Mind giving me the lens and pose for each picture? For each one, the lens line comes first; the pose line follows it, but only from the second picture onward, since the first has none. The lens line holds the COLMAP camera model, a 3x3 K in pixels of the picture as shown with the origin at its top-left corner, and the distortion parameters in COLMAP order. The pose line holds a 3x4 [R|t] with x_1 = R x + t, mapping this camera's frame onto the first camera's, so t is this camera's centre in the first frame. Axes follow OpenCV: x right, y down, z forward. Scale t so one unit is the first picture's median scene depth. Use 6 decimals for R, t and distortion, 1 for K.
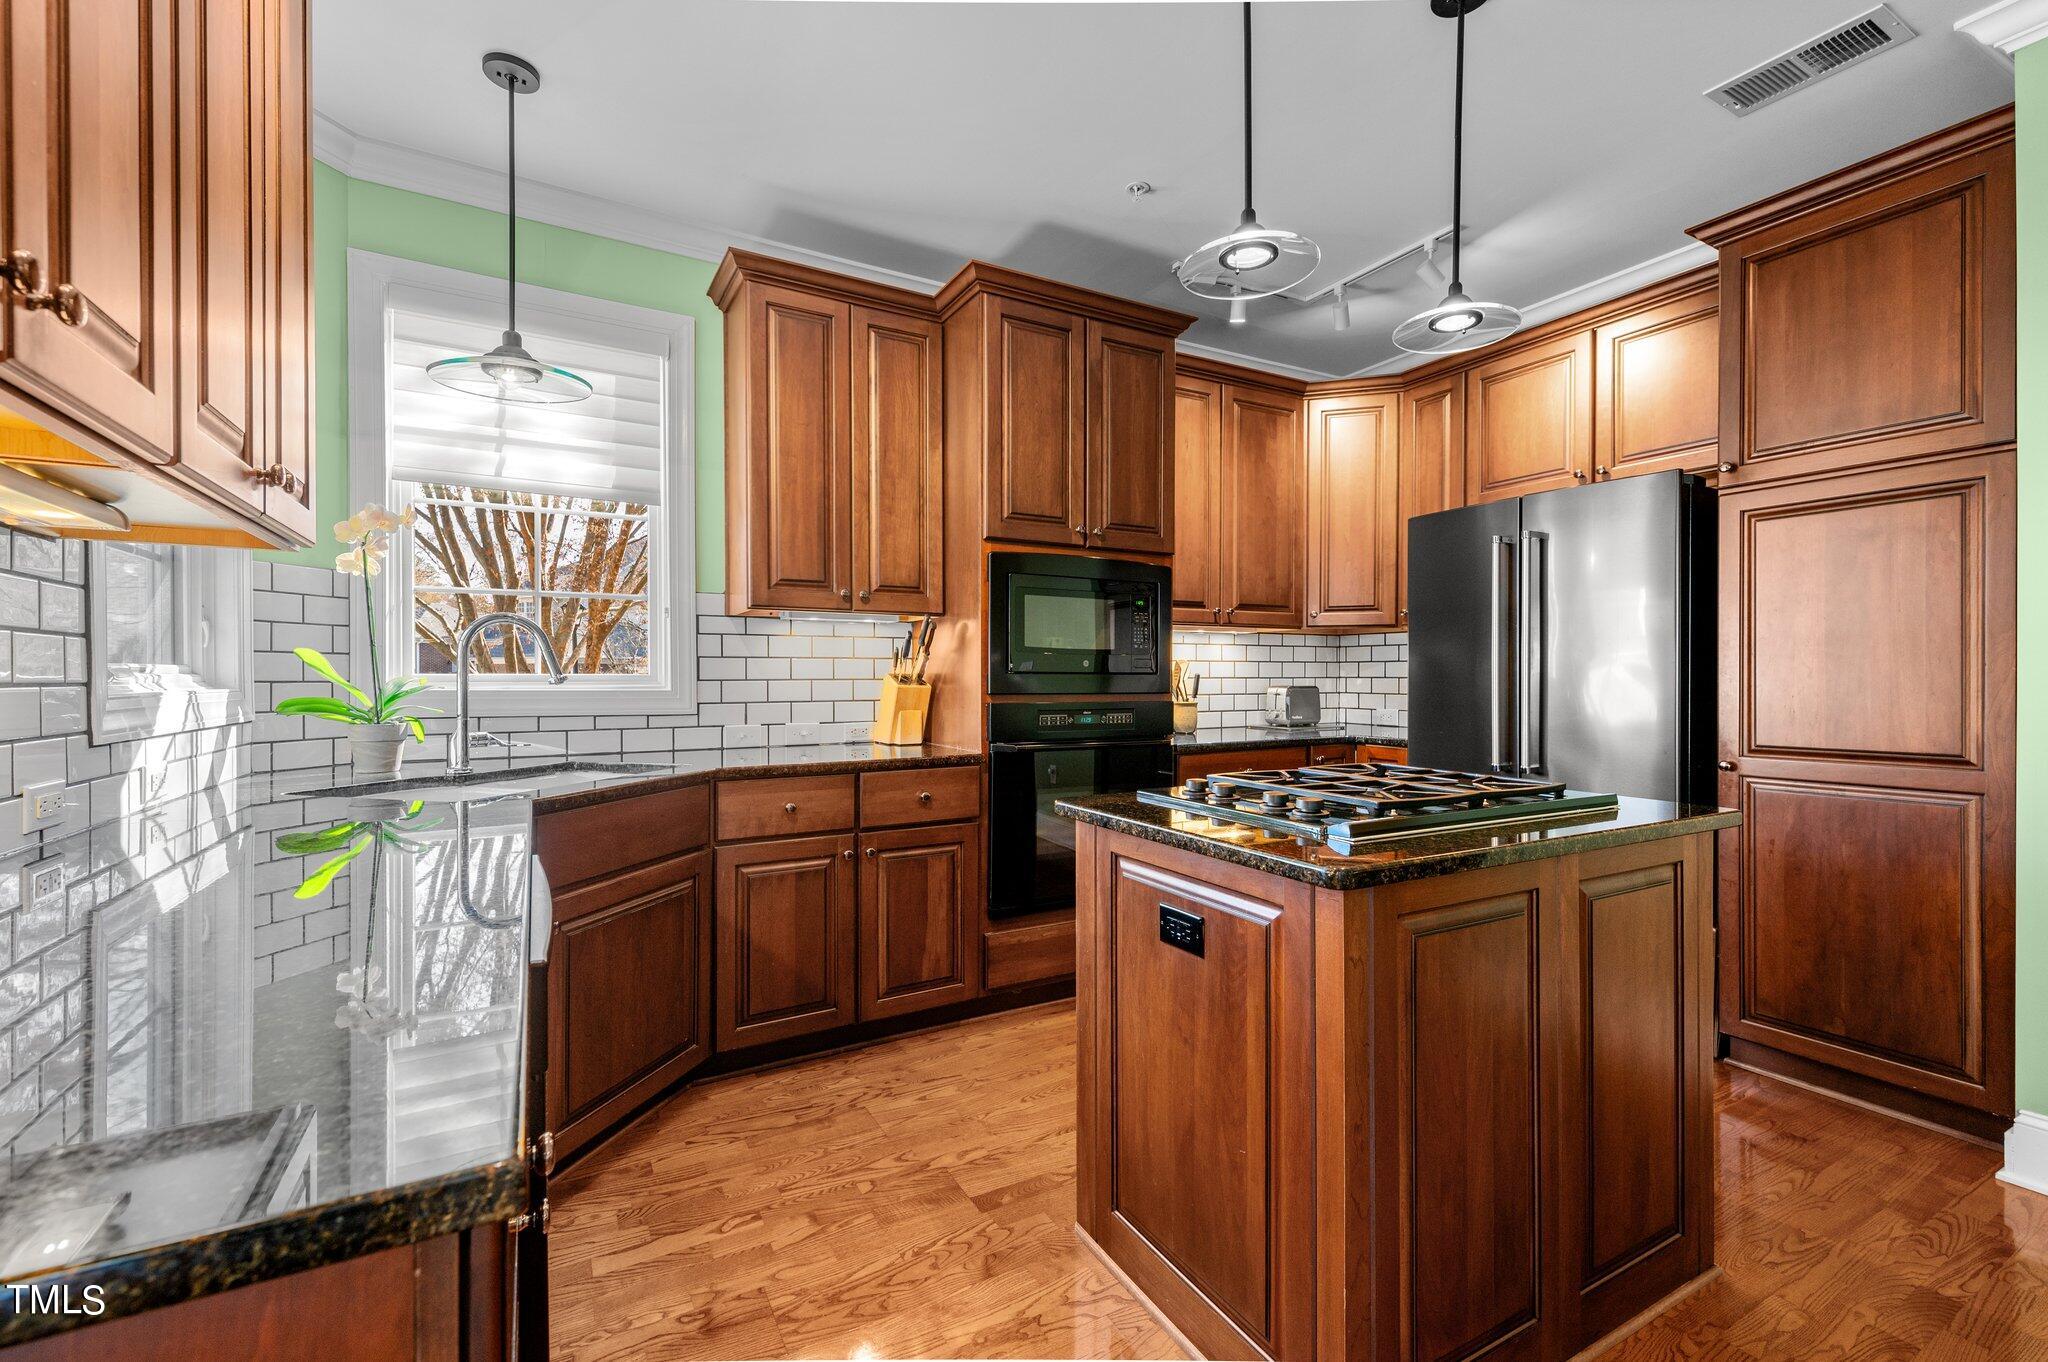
lens RADIAL K [[871.1, 0, 1032.5], [0, 871.1, 684.9], [0, 0, 1]] dist [0.012793, -0.002638]
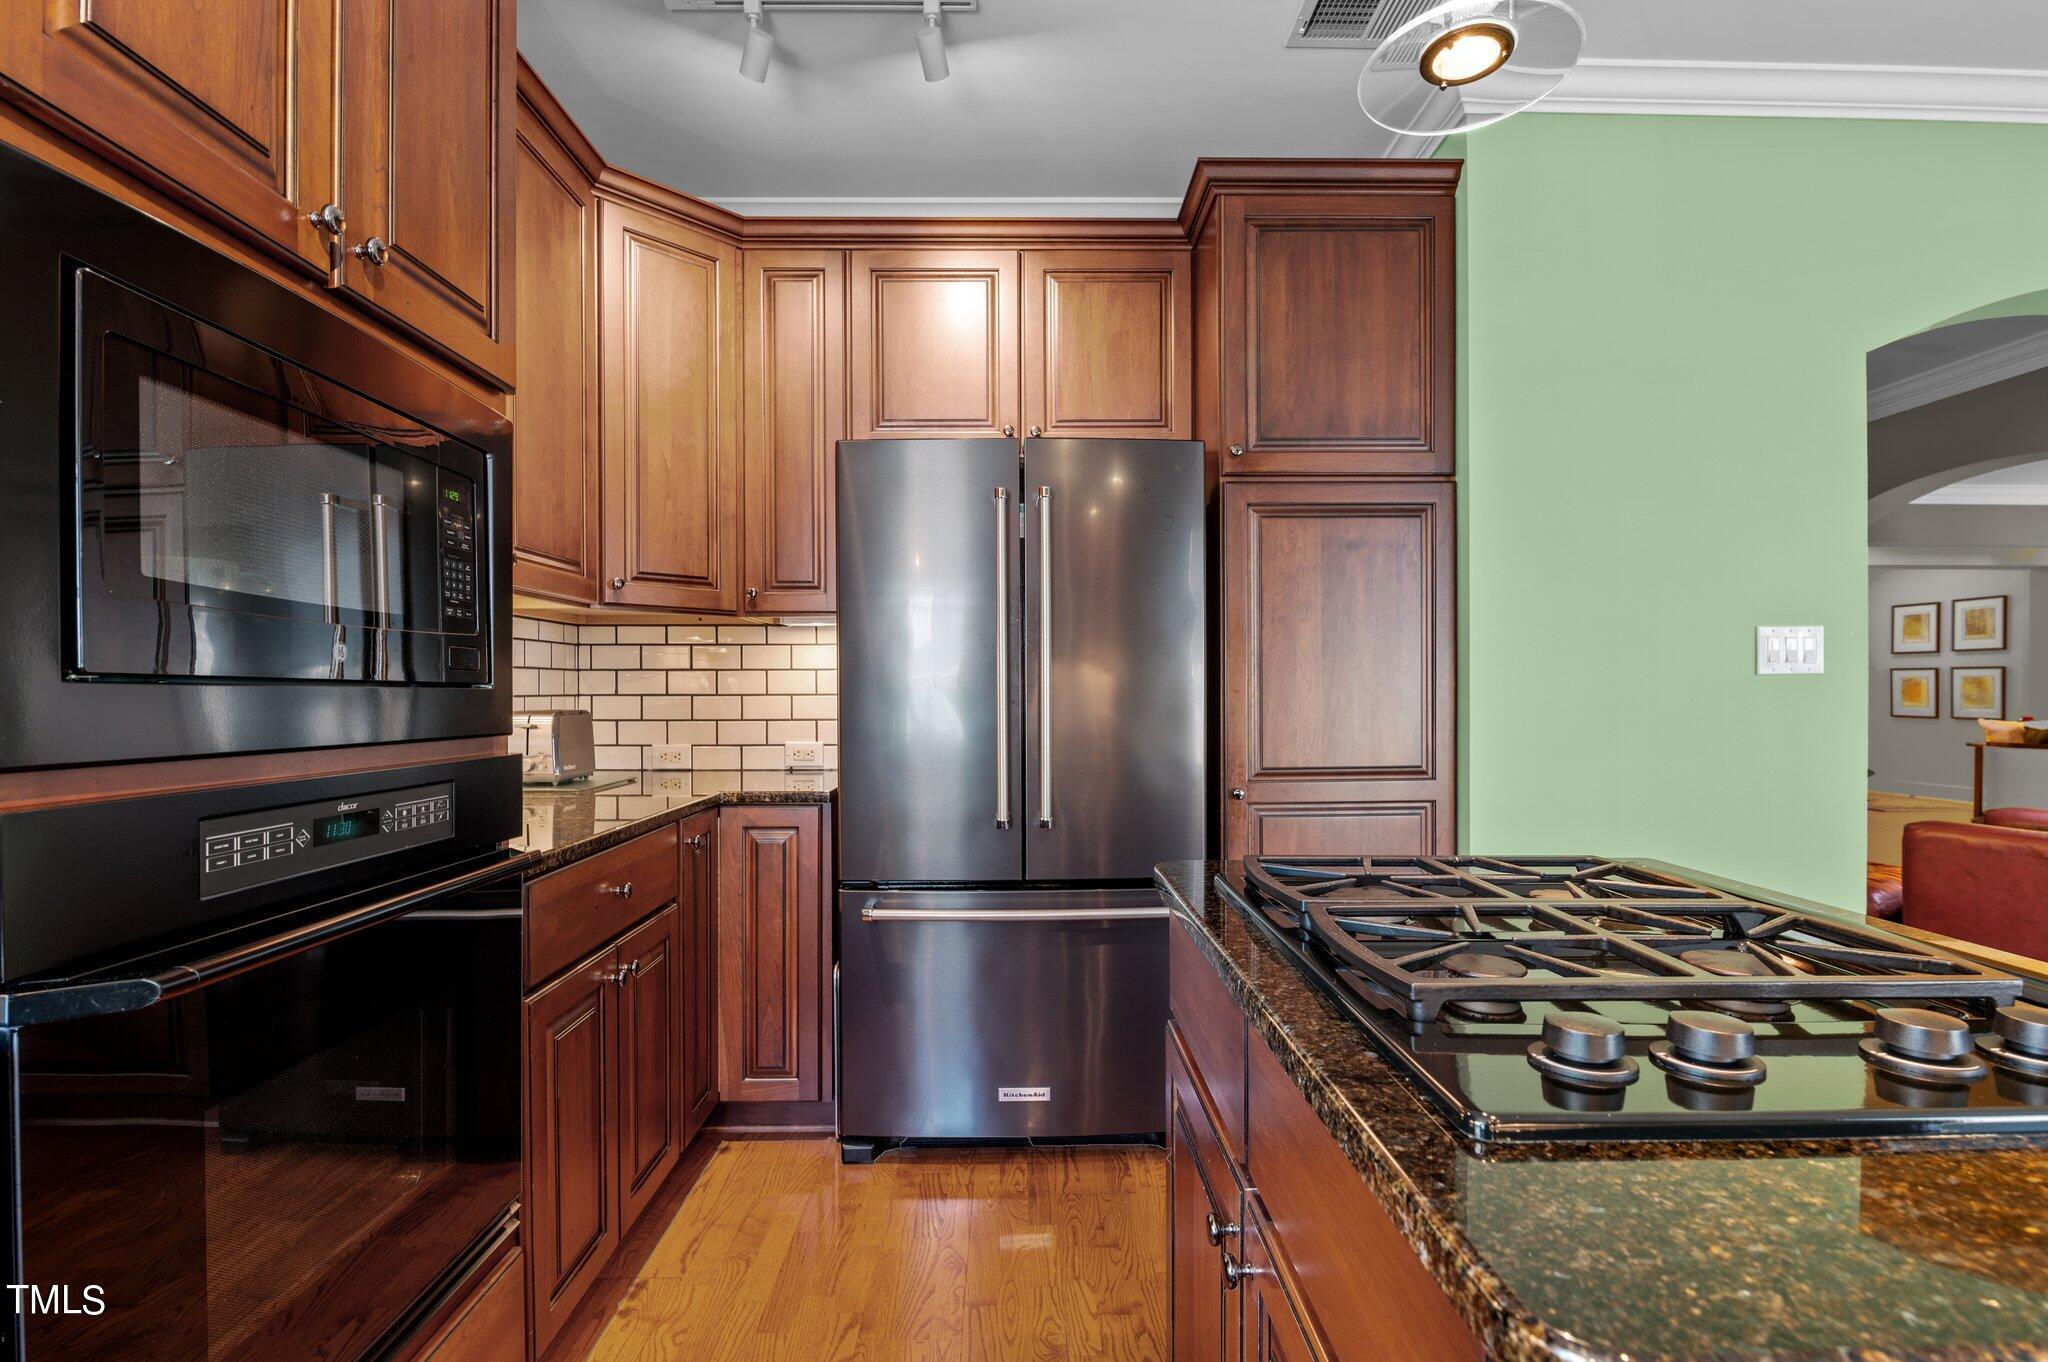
lens RADIAL K [[958.7, 0, 1024.4], [0, 958.7, 702.7], [0, 0, 1]] dist [0.005578, 0.001293]
pose [[0.482442, -0.011550, 0.875852, -0.125300], [0.012110, 0.999905, 0.006516, -0.005523], [-0.875844, 0.007463, 0.482536, 0.610248]]
